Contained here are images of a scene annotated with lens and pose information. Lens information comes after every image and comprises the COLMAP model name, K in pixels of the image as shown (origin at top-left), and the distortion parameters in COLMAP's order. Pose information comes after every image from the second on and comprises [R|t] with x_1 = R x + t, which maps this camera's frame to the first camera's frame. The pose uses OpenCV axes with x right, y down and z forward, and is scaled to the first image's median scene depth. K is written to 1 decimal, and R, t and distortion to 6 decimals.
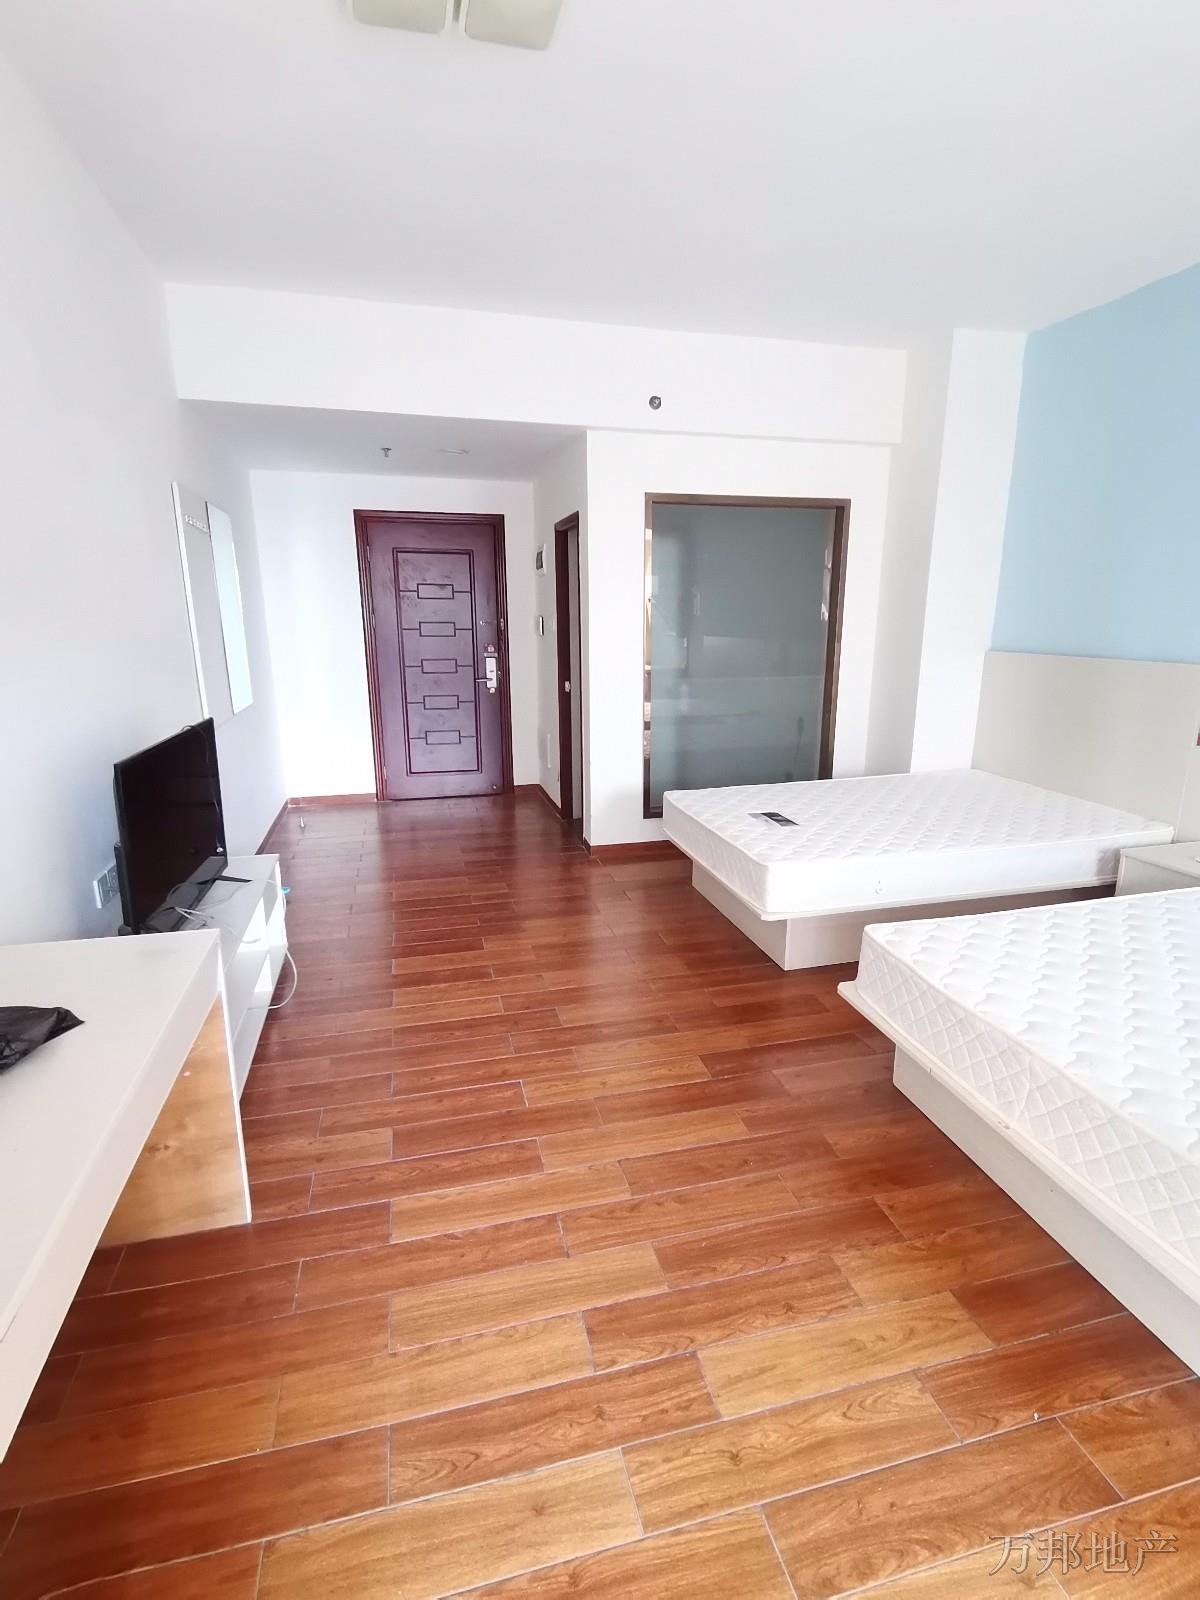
lens RADIAL K [[800.4, 0, 606.8], [0, 800.4, 821.8], [0, 0, 1]] dist [0.022519, -0.008469]
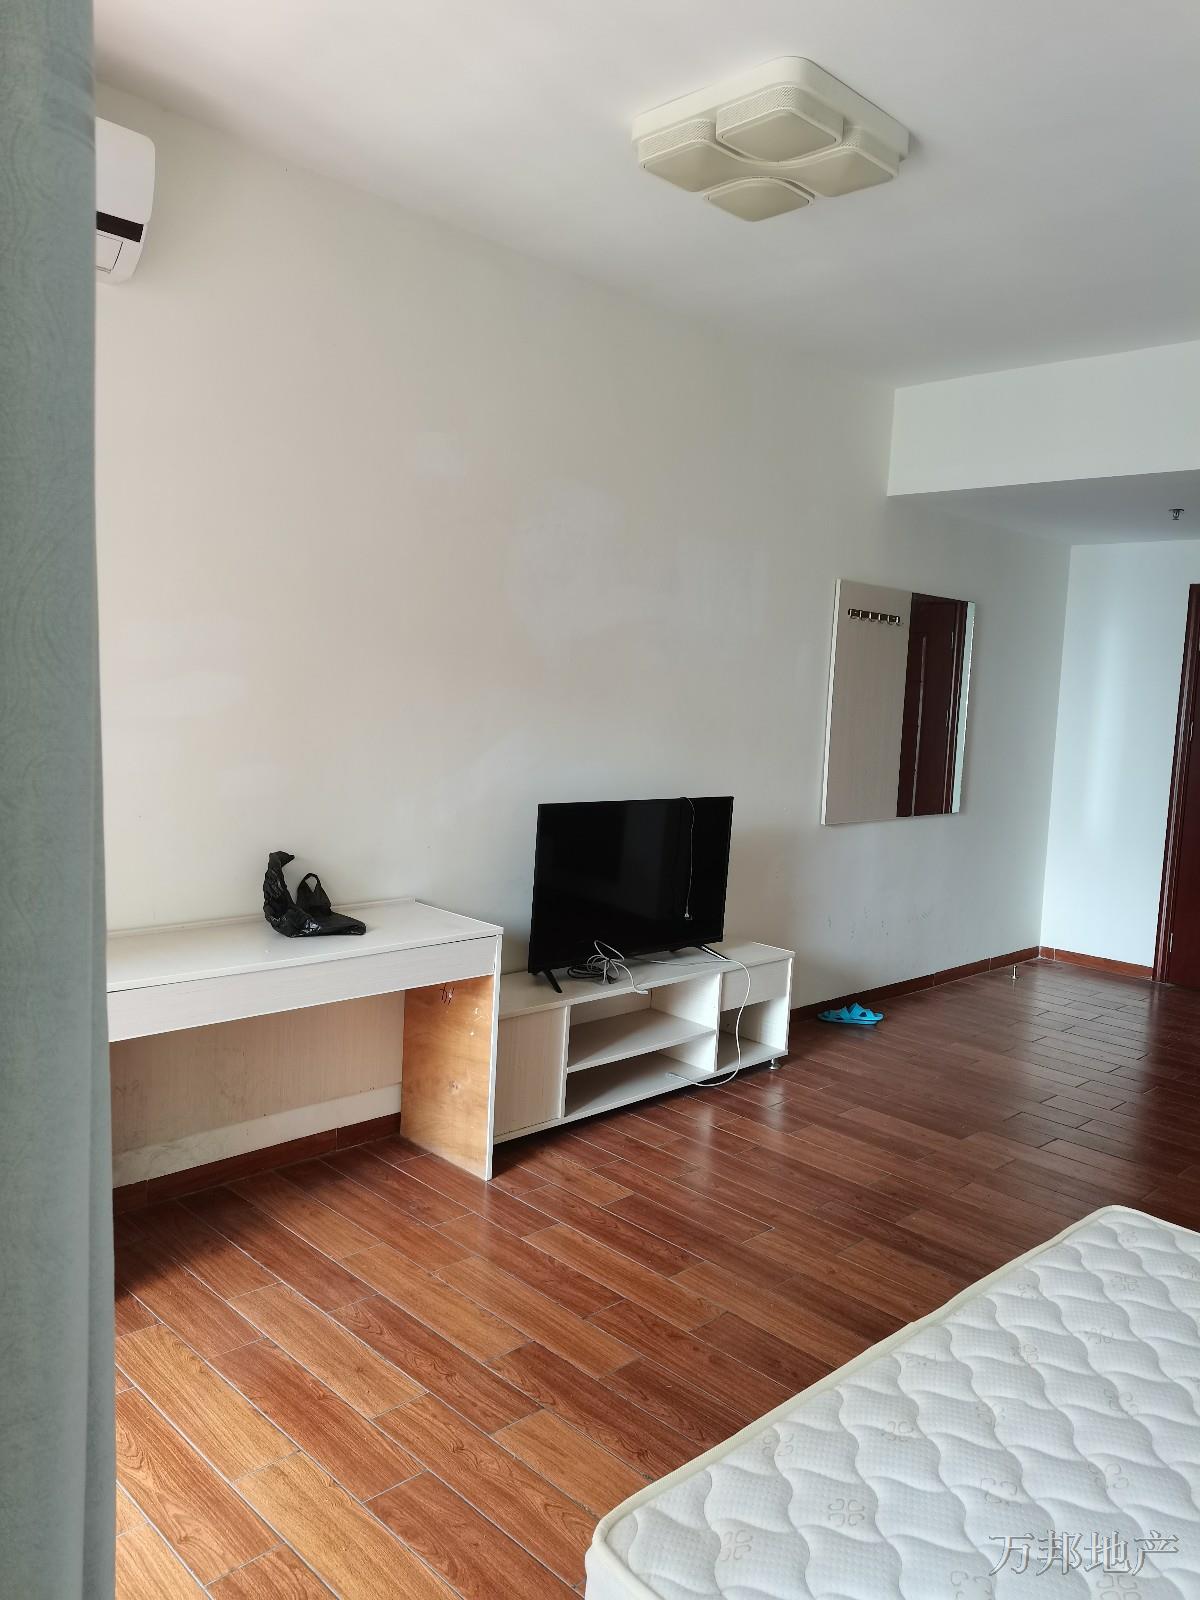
lens RADIAL K [[1214.5, 0, 594.3], [0, 1214.5, 798.3], [0, 0, 1]] dist [0.024541, -0.017518]
pose [[0.496218, 0.111423, -0.861019, 0.736700], [-0.270103, 0.962328, -0.031131, -0.026330], [0.825114, 0.248012, 0.507620, 0.045680]]
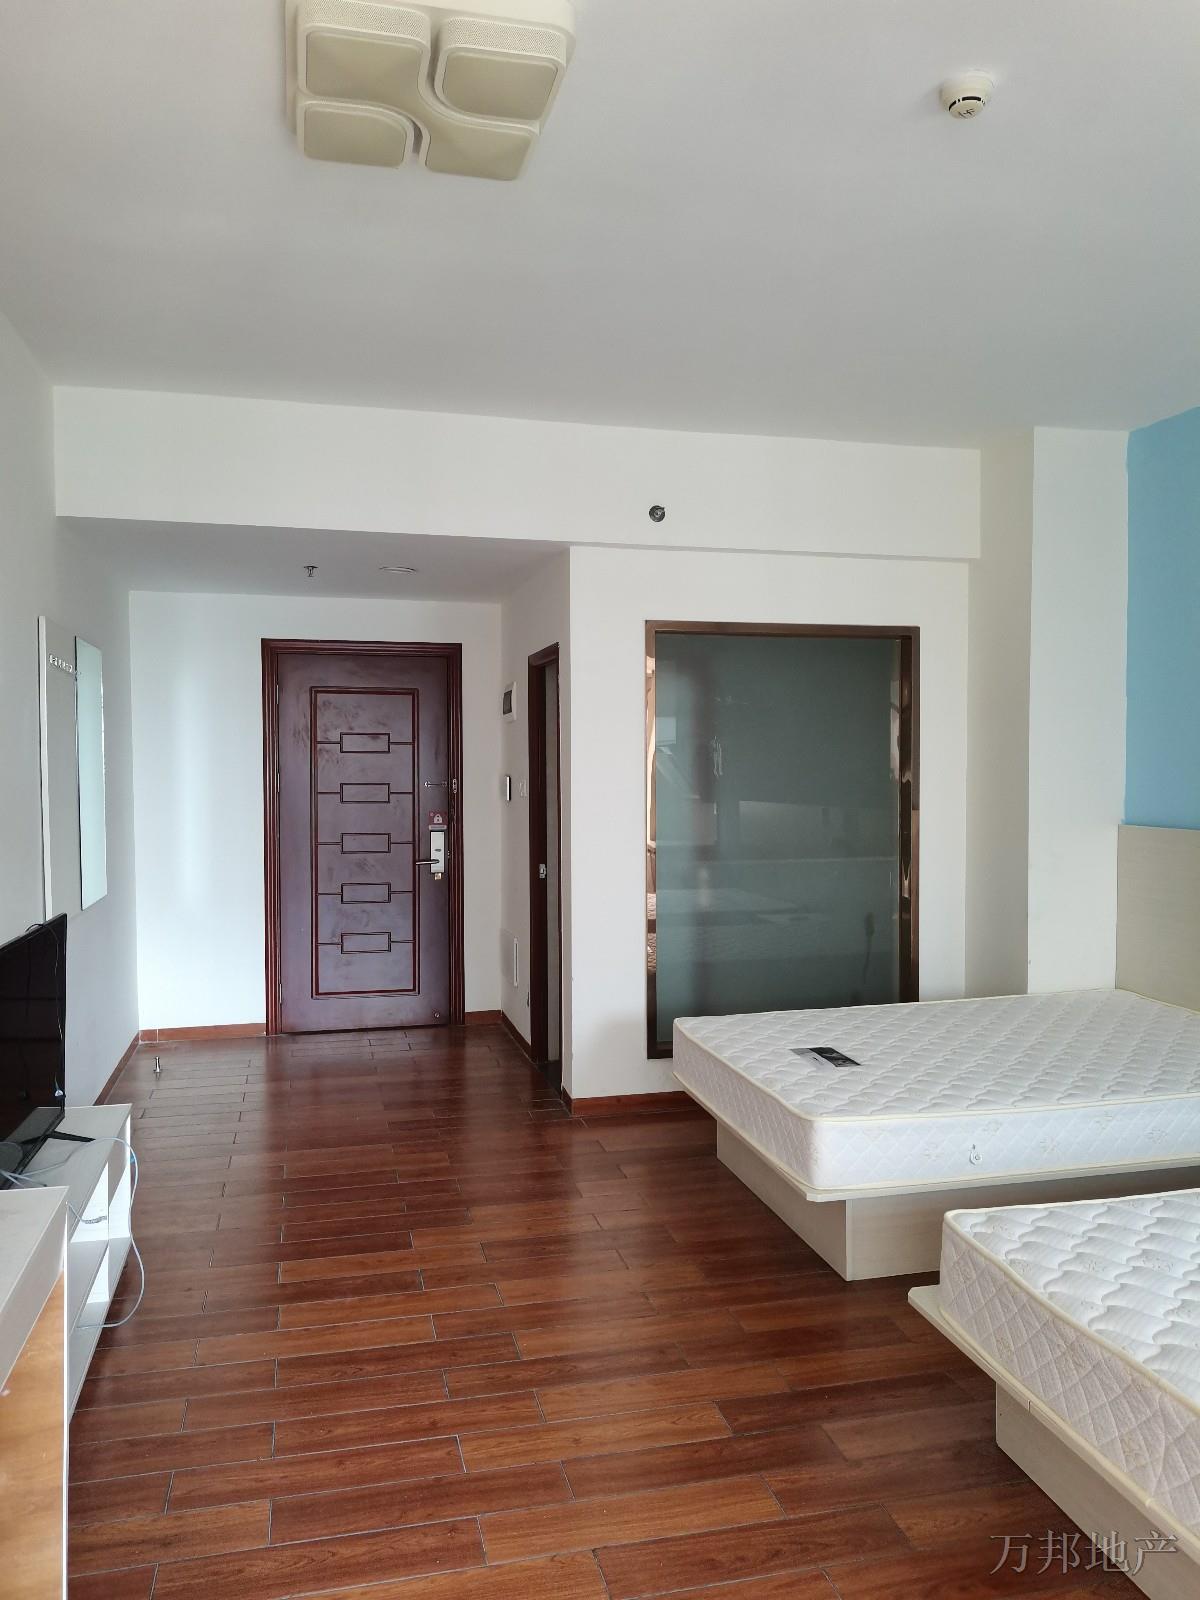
lens RADIAL K [[1214.5, 0, 593.6], [0, 1214.5, 803.9], [0, 0, 1]] dist [0.024541, -0.017518]
pose [[0.999882, -0.000091, -0.015383, 0.022440], [-0.003276, 0.975782, -0.218719, 0.016995], [0.015030, 0.218744, 0.975667, -0.124634]]
